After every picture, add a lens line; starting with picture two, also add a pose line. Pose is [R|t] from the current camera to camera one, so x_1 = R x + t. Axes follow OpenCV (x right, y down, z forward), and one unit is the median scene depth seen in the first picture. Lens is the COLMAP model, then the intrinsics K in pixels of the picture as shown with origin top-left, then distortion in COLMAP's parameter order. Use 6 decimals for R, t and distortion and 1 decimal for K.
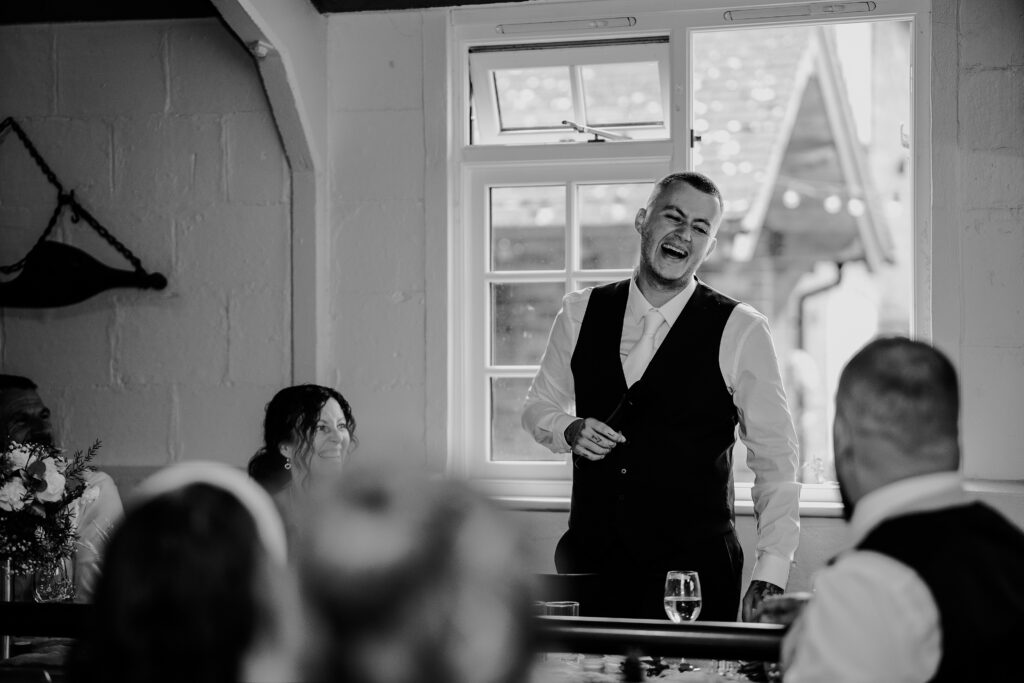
lens RADIAL K [[2459.1, 0, 512.4], [0, 2459.1, 341.6], [0, 0, 1]] dist [0.525145, 0.000000]
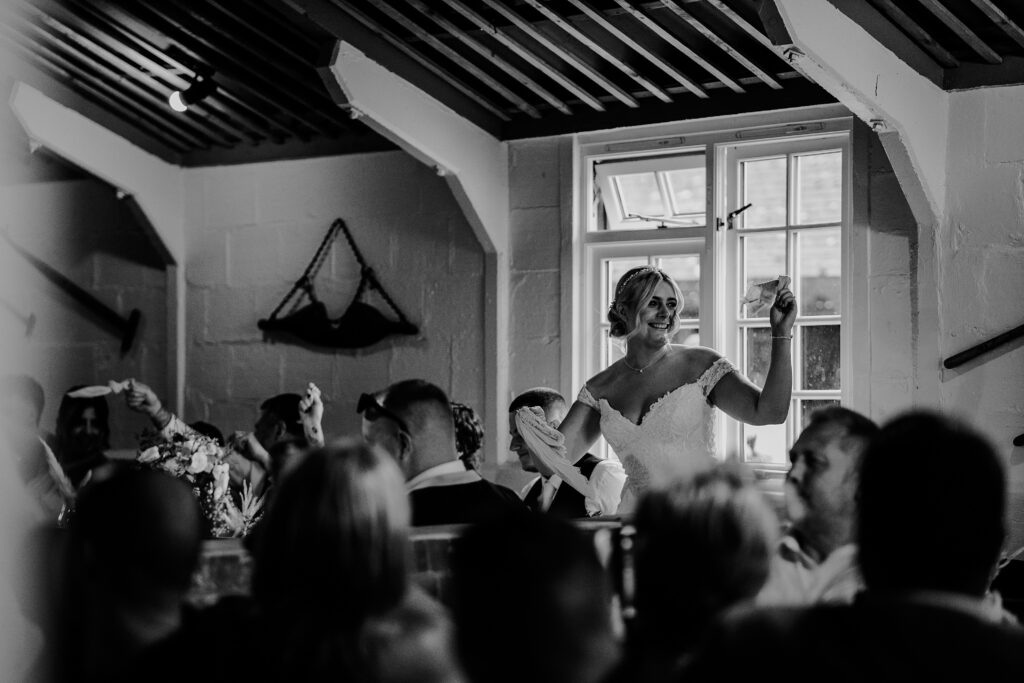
lens RADIAL K [[2459.1, 0, 511.4], [0, 2459.1, 342.5], [0, 0, 1]] dist [0.525145, 0.000000]
pose [[0.901847, -0.004071, -0.432036, 0.537193], [0.000110, 0.999958, -0.009195, -0.003757], [0.432055, 0.008245, 0.901810, -0.272143]]
